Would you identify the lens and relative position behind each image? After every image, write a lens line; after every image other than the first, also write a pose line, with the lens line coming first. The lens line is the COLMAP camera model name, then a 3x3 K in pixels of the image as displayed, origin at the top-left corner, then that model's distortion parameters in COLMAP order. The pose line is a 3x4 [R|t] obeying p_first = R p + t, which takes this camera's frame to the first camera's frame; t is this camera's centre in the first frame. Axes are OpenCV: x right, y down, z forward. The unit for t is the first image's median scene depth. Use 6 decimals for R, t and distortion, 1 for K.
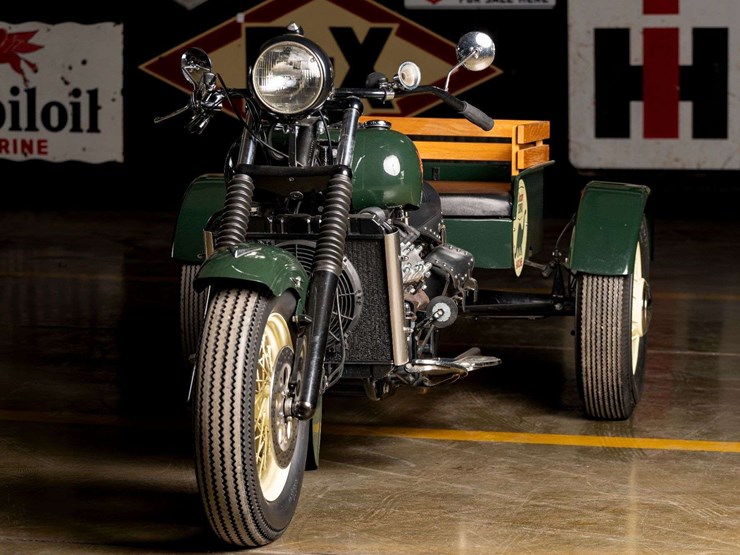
lens RADIAL K [[2587.2, 0, 370.0], [0, 2587.2, 277.5], [0, 0, 1]] dist [-0.024663, -2.172401]
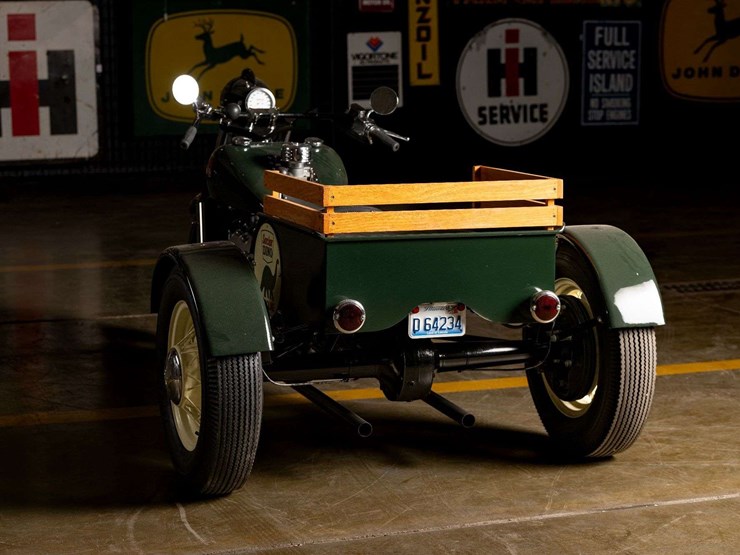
lens RADIAL K [[1801.5, 0, 370.0], [0, 1801.5, 277.5], [0, 0, 1]] dist [0.046260, -0.455174]
pose [[0.848726, -0.087360, 0.521568, -0.419350], [0.066359, 0.996059, 0.058851, -0.046825], [-0.524654, -0.015337, 0.851178, 0.250307]]
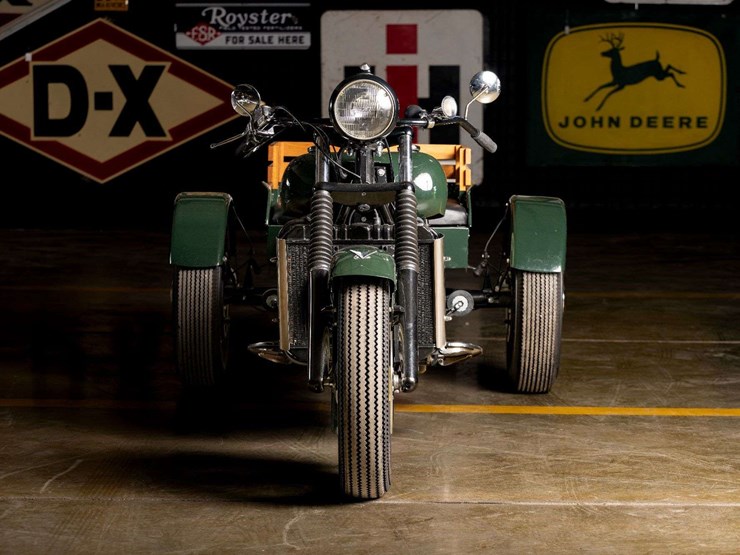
lens RADIAL K [[2341.7, 0, 370.0], [0, 2341.7, 277.5], [0, 0, 1]] dist [-0.060840, -0.491434]
pose [[0.981428, -0.016857, 0.191091, -0.195855], [0.017849, 0.999835, -0.003472, 0.003751], [-0.191001, 0.006818, 0.981566, -0.055161]]
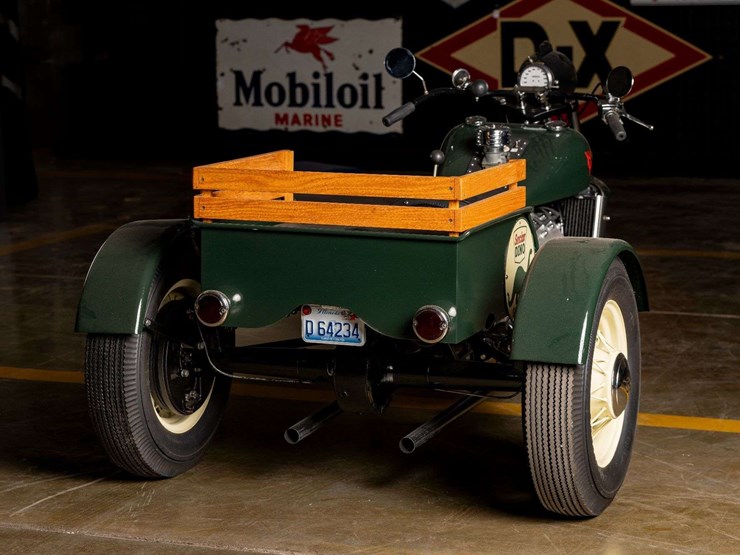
lens RADIAL K [[1936.3, 0, 370.0], [0, 1936.3, 277.5], [0, 0, 1]] dist [-0.044927, -0.317965]
pose [[0.986937, 0.007568, -0.160926, 0.075695], [-0.000253, 0.998968, 0.045428, -0.035033], [0.161104, -0.044794, 0.985920, 0.170466]]
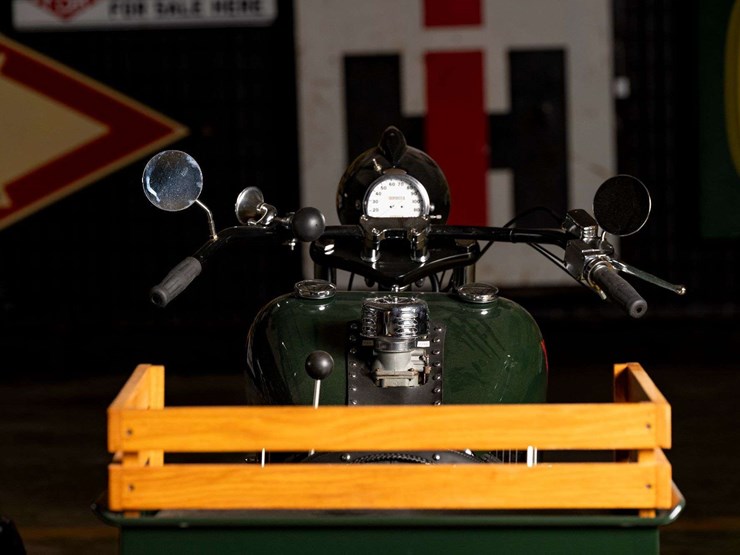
lens RADIAL K [[4204.6, 0, 370.0], [0, 4204.6, 277.5], [0, 0, 1]] dist [-0.089424, 9.659881]
pose [[0.979658, -0.040411, 0.196563, -0.187689], [0.045123, 0.998790, -0.019547, -0.048909], [-0.195535, 0.028019, 0.980296, 0.097470]]
